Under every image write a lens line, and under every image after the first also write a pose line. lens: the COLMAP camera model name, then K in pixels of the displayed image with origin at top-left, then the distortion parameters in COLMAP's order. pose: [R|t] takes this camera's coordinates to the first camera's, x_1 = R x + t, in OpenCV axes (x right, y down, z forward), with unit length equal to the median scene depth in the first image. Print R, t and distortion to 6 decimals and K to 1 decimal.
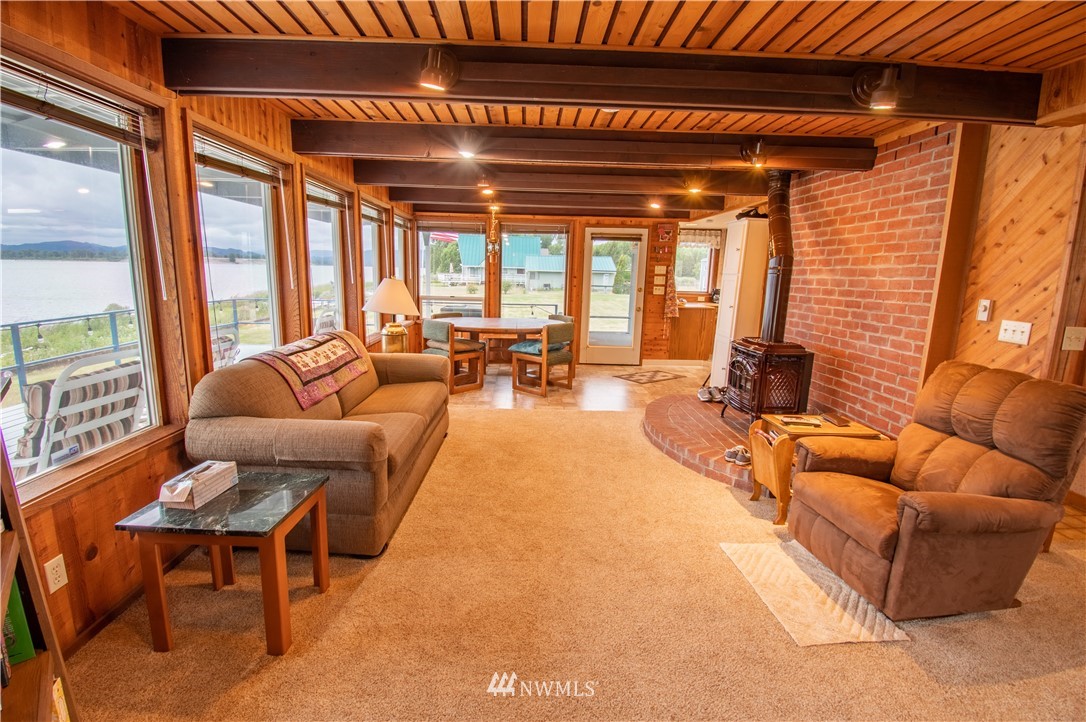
lens RADIAL K [[491.2, 0, 527.6], [0, 491.2, 350.1], [0, 0, 1]] dist [0.010036, -0.007112]
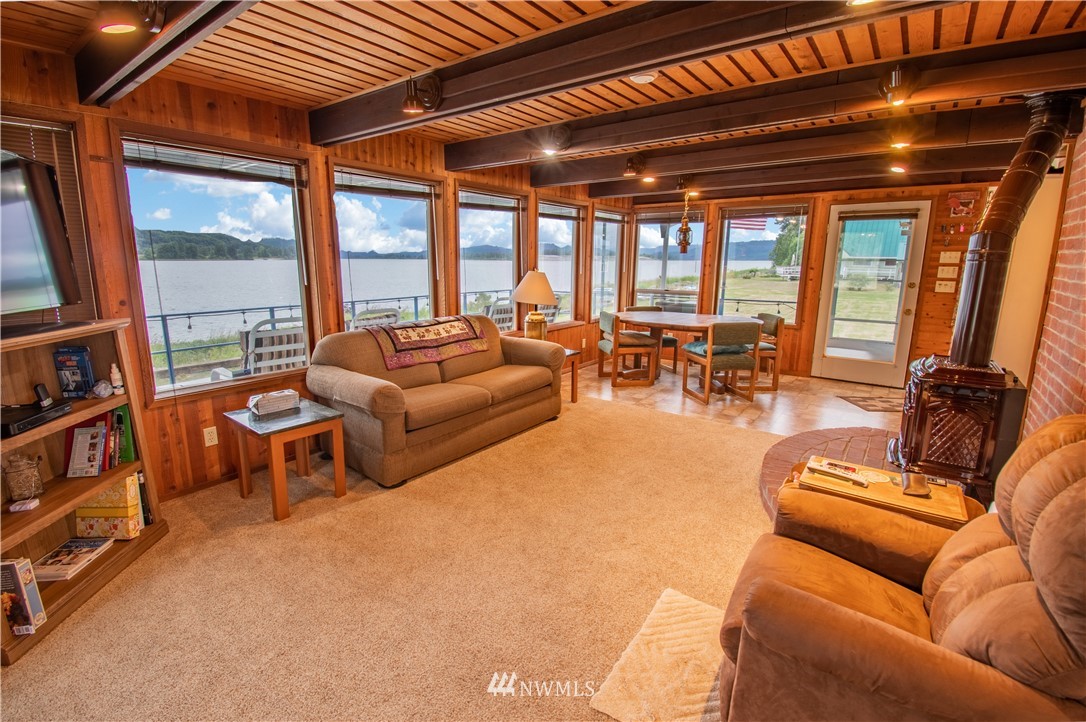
lens RADIAL K [[491.2, 0, 529.4], [0, 491.2, 353.6], [0, 0, 1]] dist [0.010036, -0.007112]
pose [[0.782852, 0.096023, -0.614754, 0.537657], [-0.086653, 0.995217, 0.045103, -0.012958], [0.616144, 0.017962, 0.787428, 0.157909]]
